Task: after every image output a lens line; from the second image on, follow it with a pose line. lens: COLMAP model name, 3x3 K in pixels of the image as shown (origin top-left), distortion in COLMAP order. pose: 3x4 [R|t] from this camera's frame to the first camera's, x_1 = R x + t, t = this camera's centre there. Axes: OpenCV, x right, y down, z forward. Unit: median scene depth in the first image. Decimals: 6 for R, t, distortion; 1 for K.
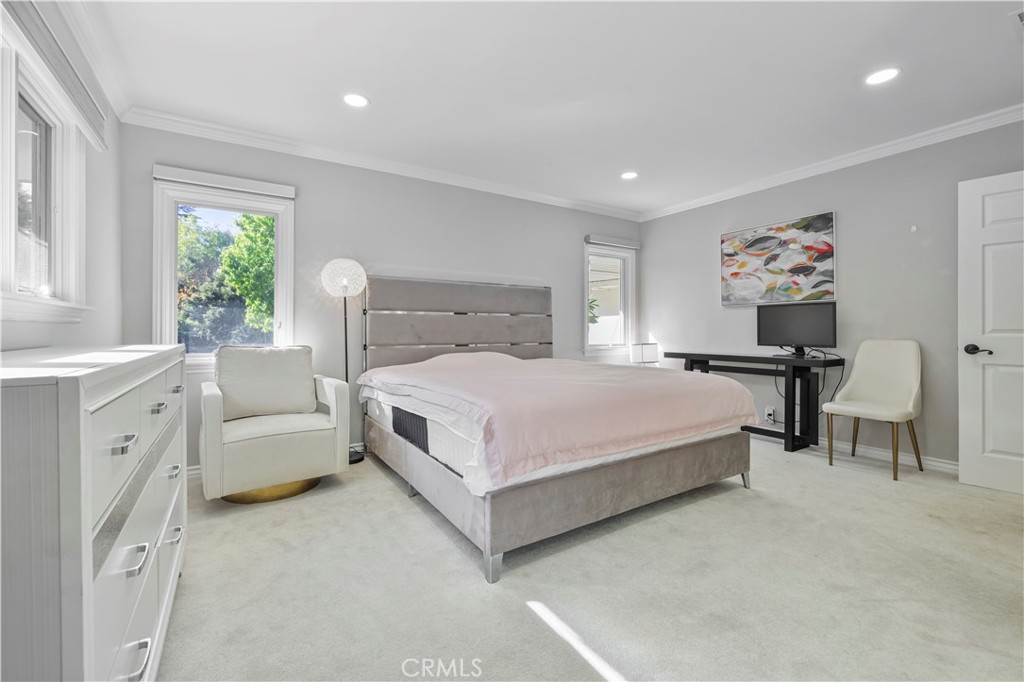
lens RADIAL K [[431.1, 0, 507.7], [0, 431.1, 330.6], [0, 0, 1]] dist [-0.001074, -0.000097]
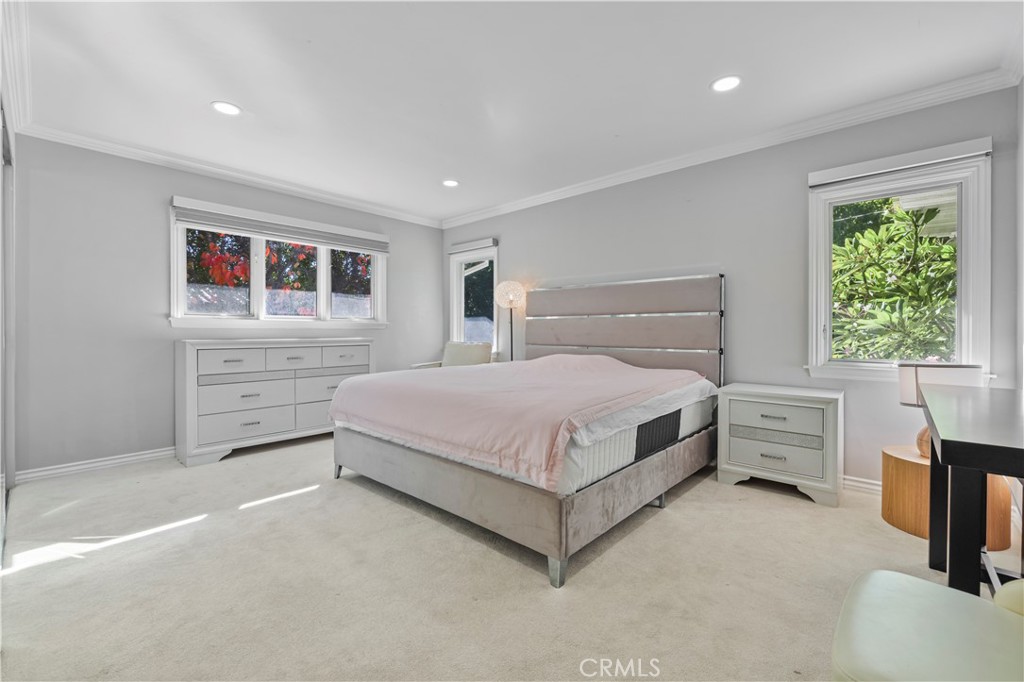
lens RADIAL K [[431.1, 0, 507.6], [0, 431.1, 338.8], [0, 0, 1]] dist [-0.001074, -0.000097]
pose [[0.265163, 0.019755, -0.964001, 0.937056], [-0.001203, 0.999796, 0.020157, -0.008681], [0.964203, -0.004185, 0.265133, 0.623965]]
